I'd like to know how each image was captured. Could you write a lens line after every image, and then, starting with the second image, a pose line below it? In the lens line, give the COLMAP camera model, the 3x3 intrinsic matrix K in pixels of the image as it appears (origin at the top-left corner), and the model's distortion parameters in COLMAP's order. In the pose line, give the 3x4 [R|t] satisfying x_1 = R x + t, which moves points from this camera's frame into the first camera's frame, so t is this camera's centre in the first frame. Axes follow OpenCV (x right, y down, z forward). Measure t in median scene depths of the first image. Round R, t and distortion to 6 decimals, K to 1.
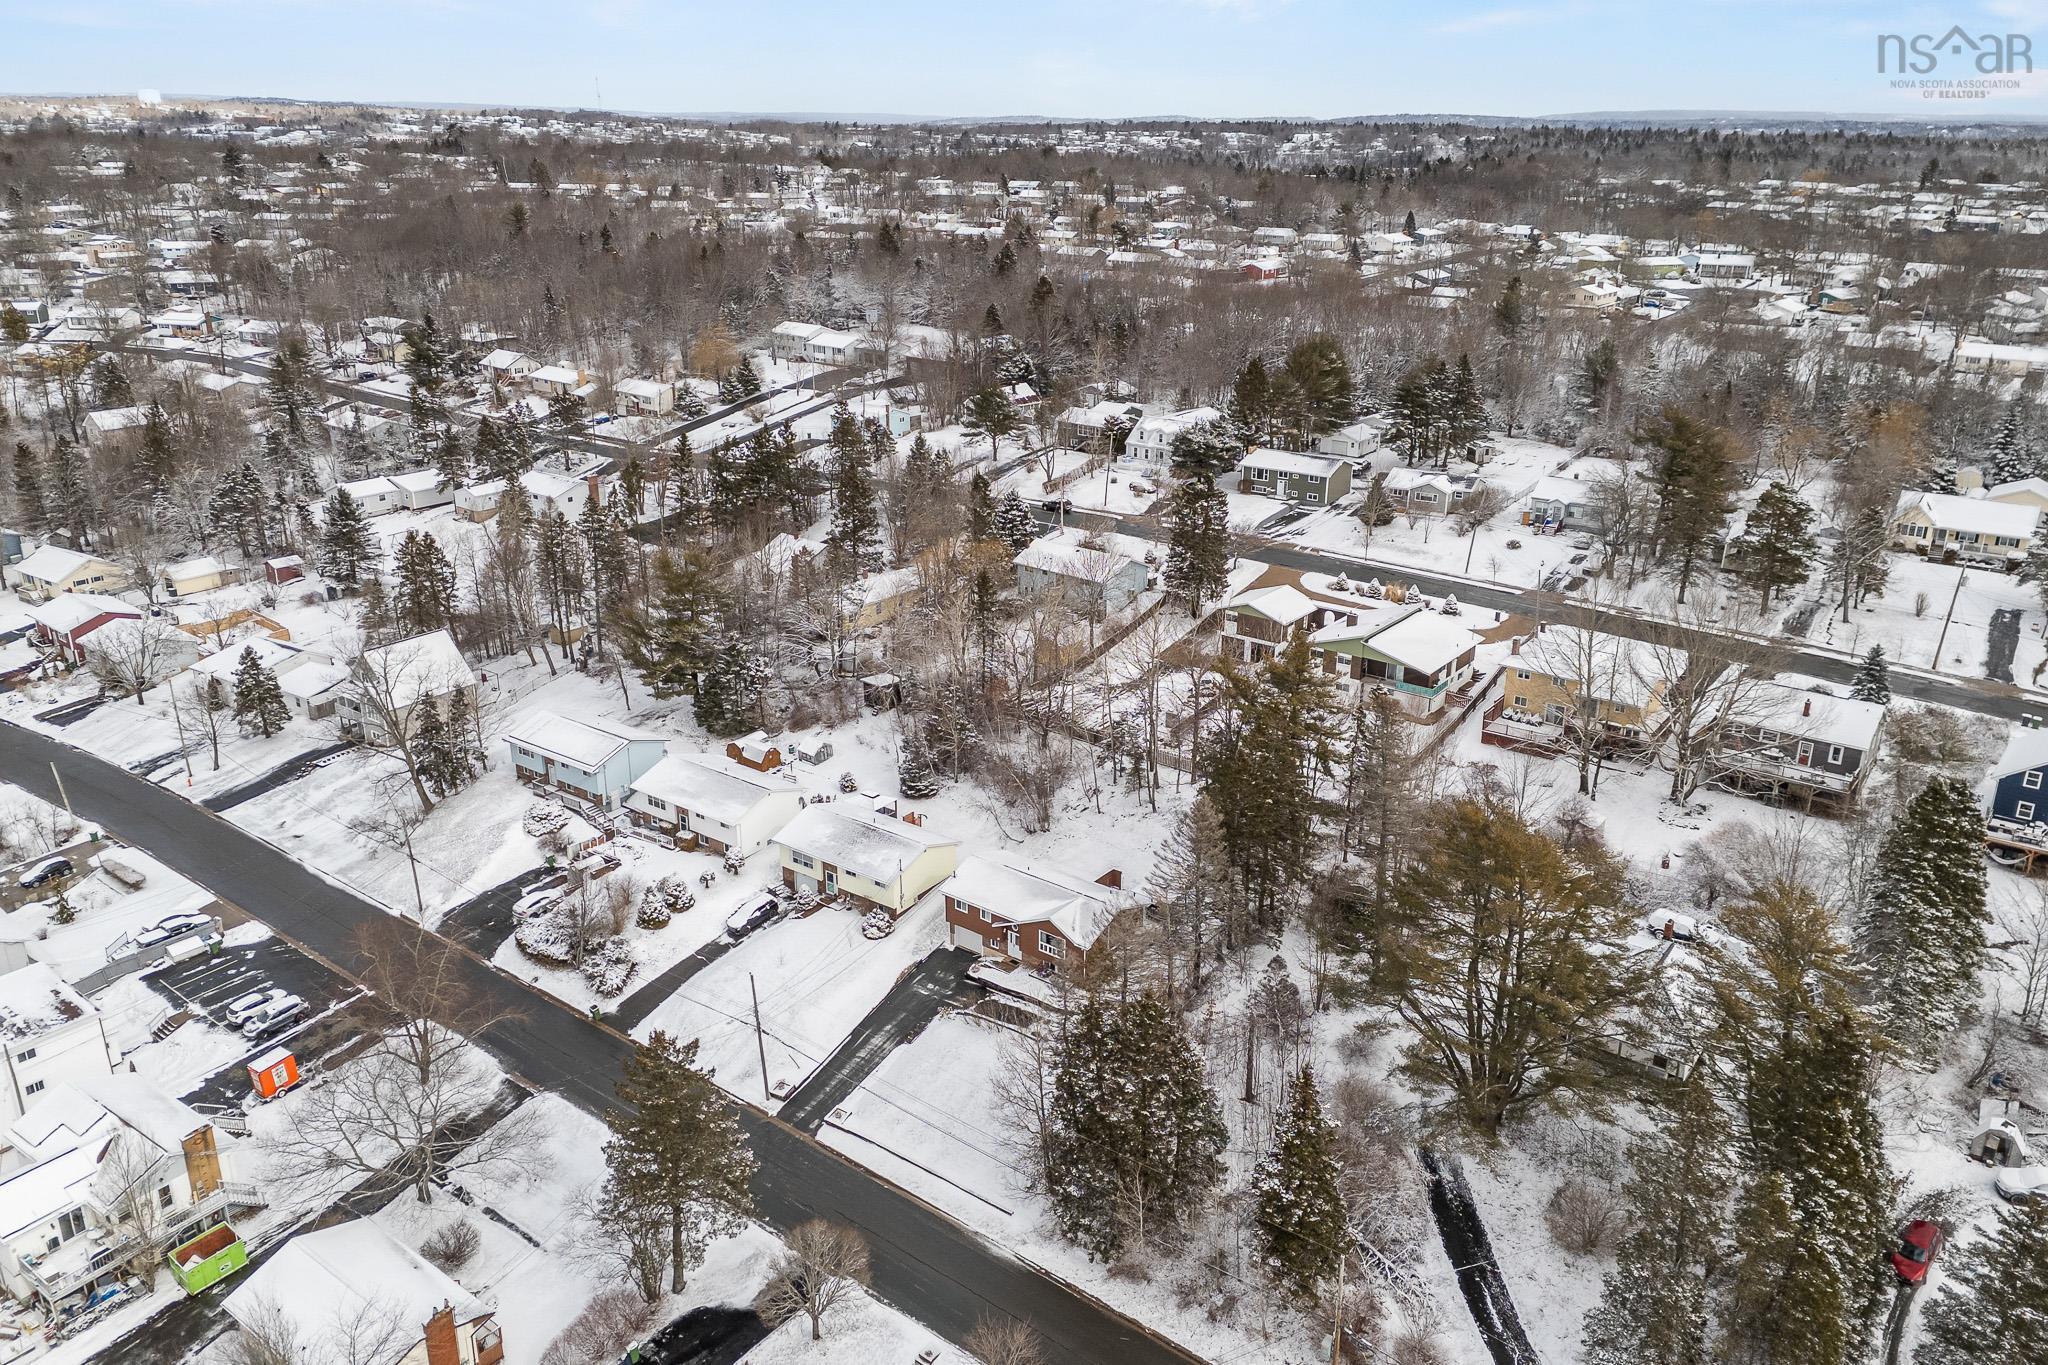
lens RADIAL K [[1502.4, 0, 1043.2], [0, 1502.4, 674.2], [0, 0, 1]] dist [0.092443, -0.083488]
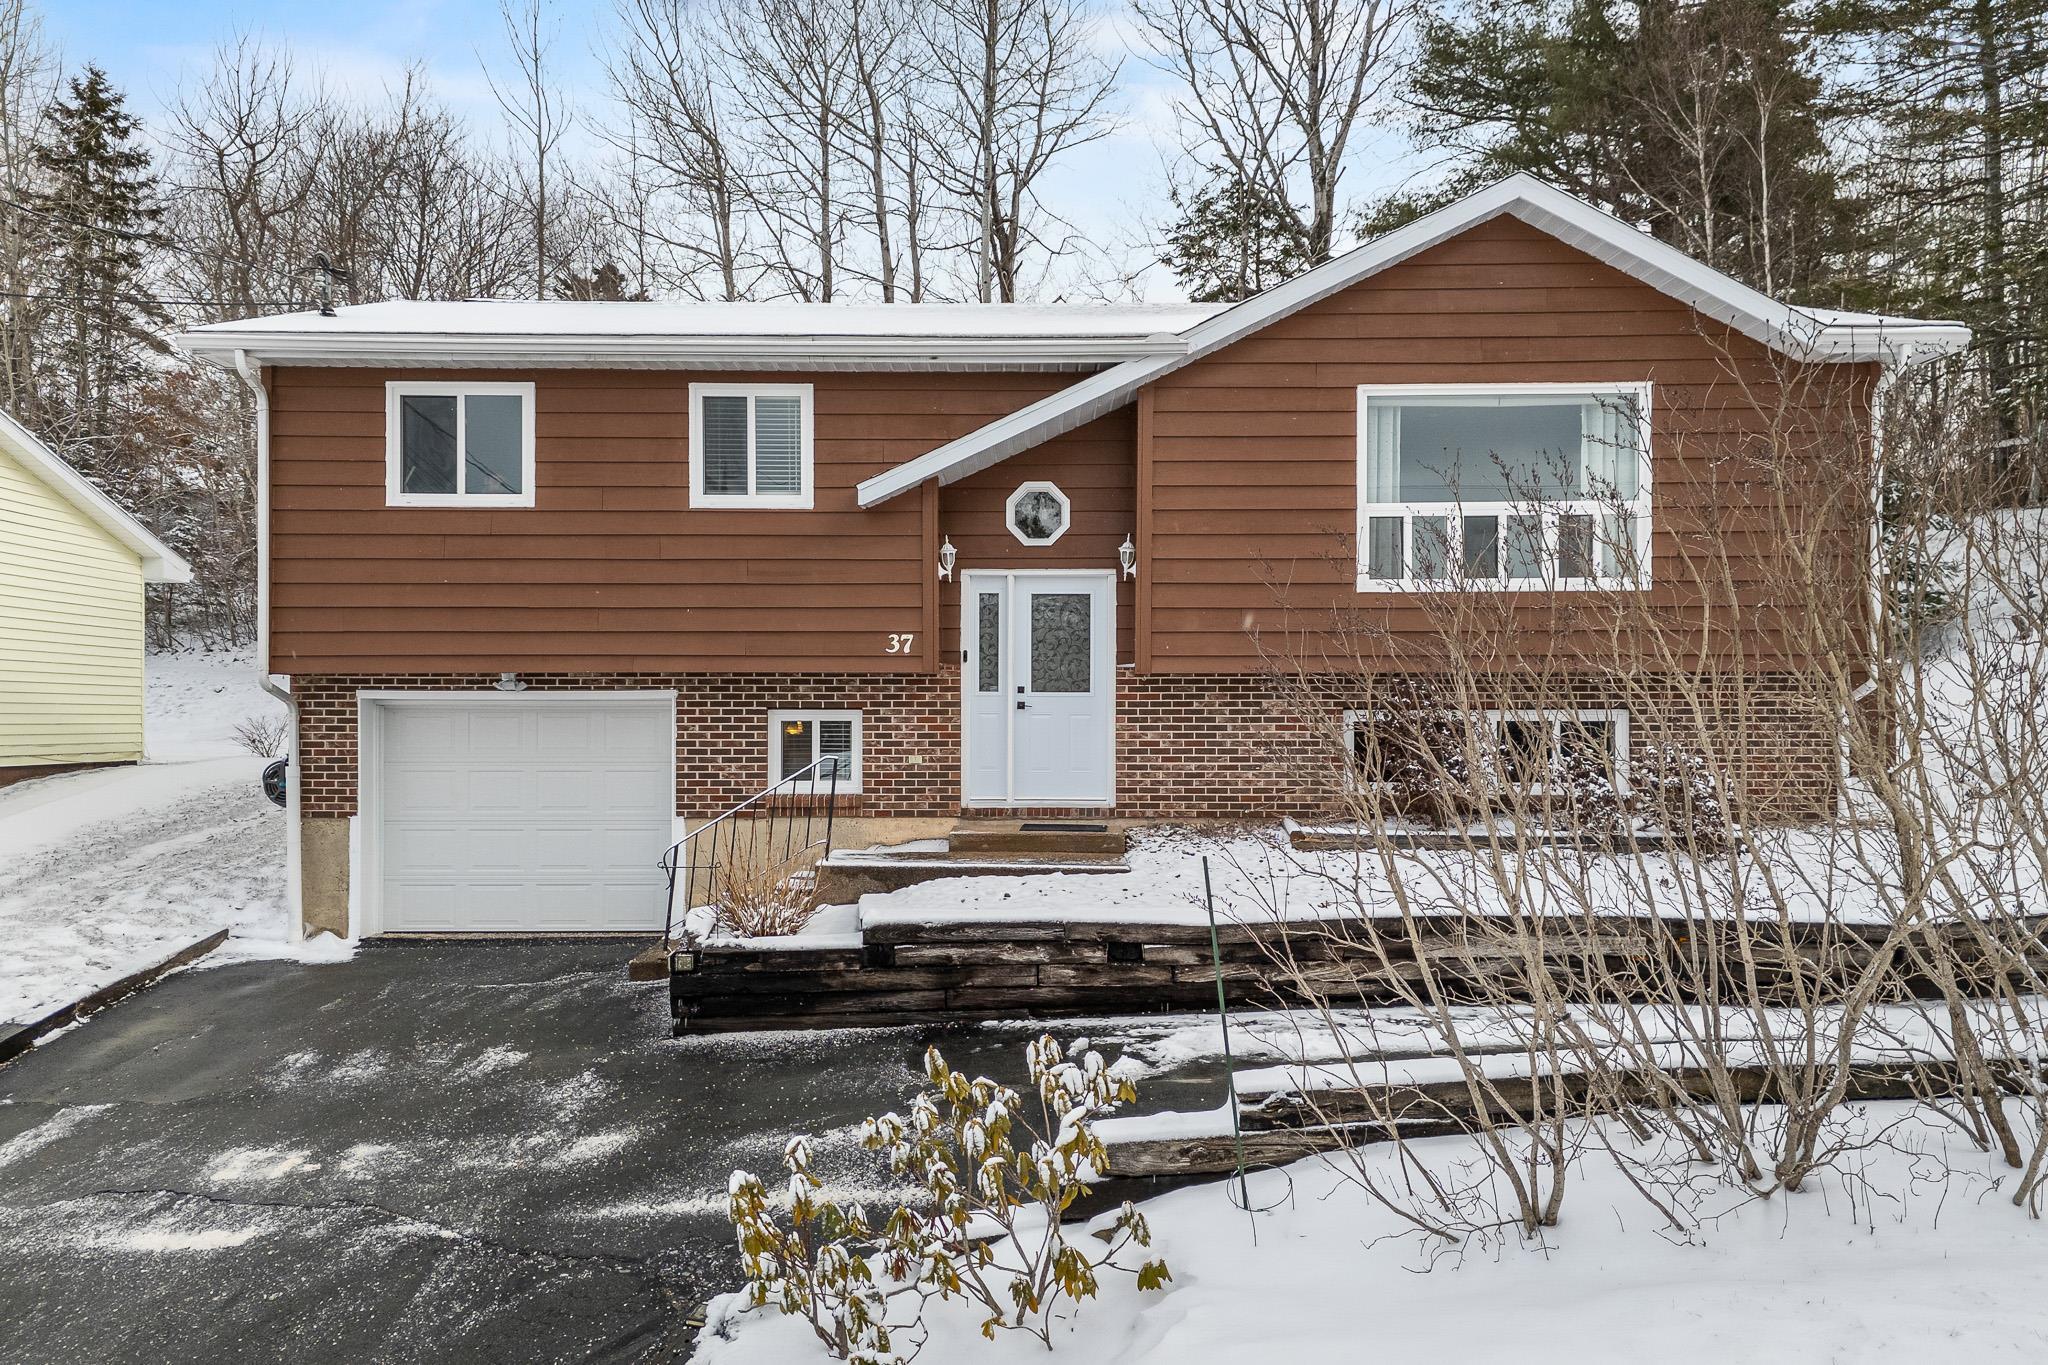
lens RADIAL K [[1522.2, 0, 1015.7], [0, 1522.2, 711.1], [0, 0, 1]] dist [0.082204, -0.095080]
pose [[0.809833, -0.003063, 0.586652, -0.084581], [0.209871, 0.935321, -0.284830, 0.205386], [-0.547836, 0.353786, 0.758097, 0.875734]]
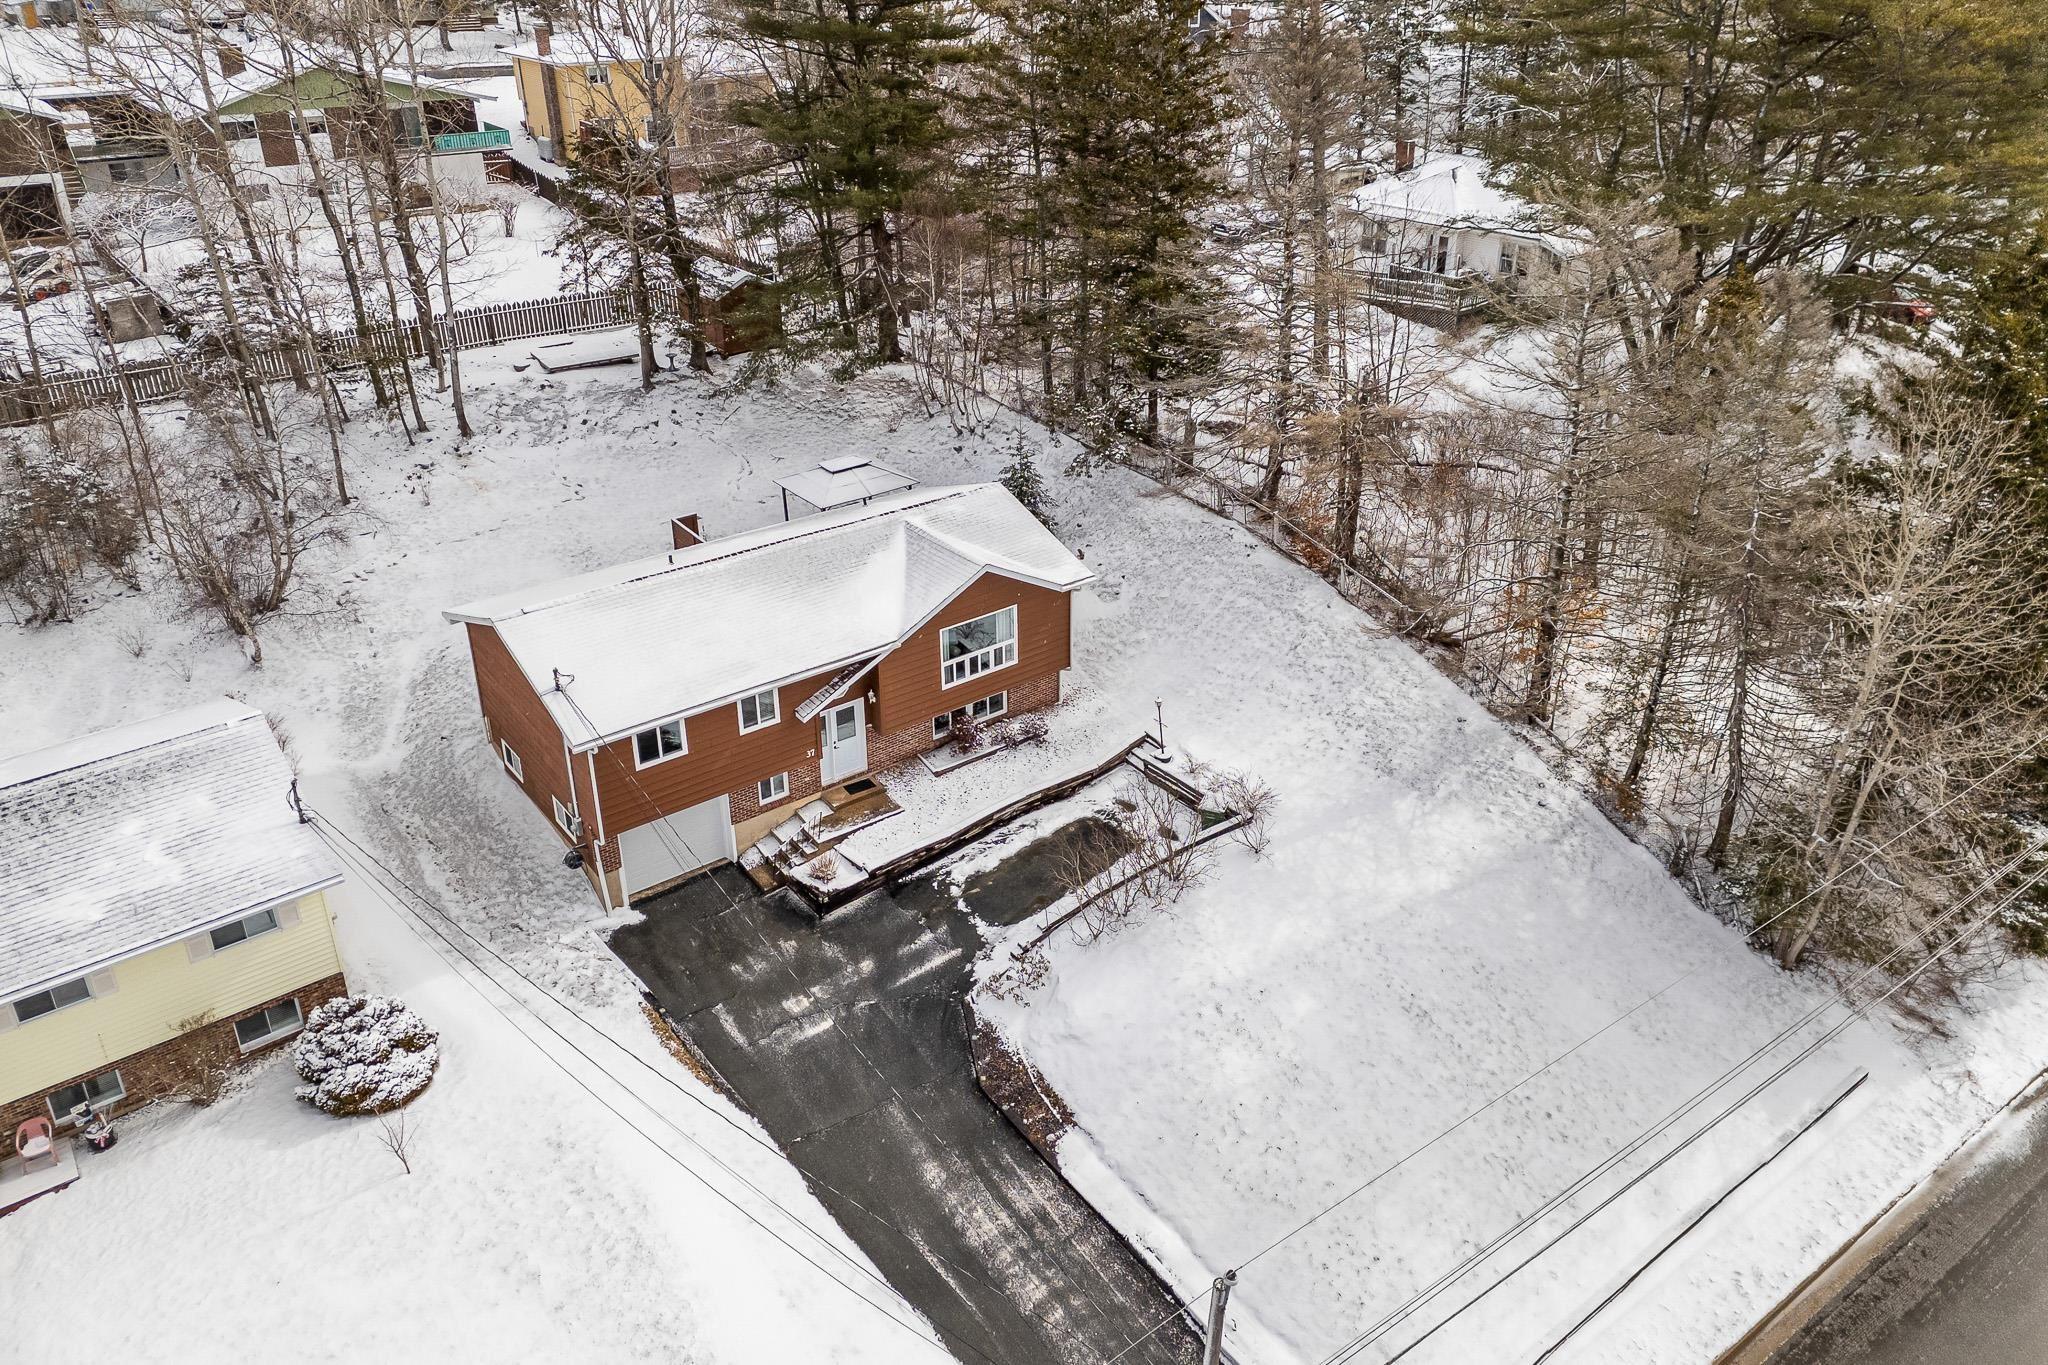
lens RADIAL K [[1499.4, 0, 1034.6], [0, 1499.4, 601.6], [0, 0, 1]] dist [0.099529, -0.096450]
pose [[0.277728, -0.416962, 0.865454, -0.265823], [0.347576, 0.883475, 0.314106, 0.062117], [-0.895577, 0.213575, 0.390291, 0.794242]]
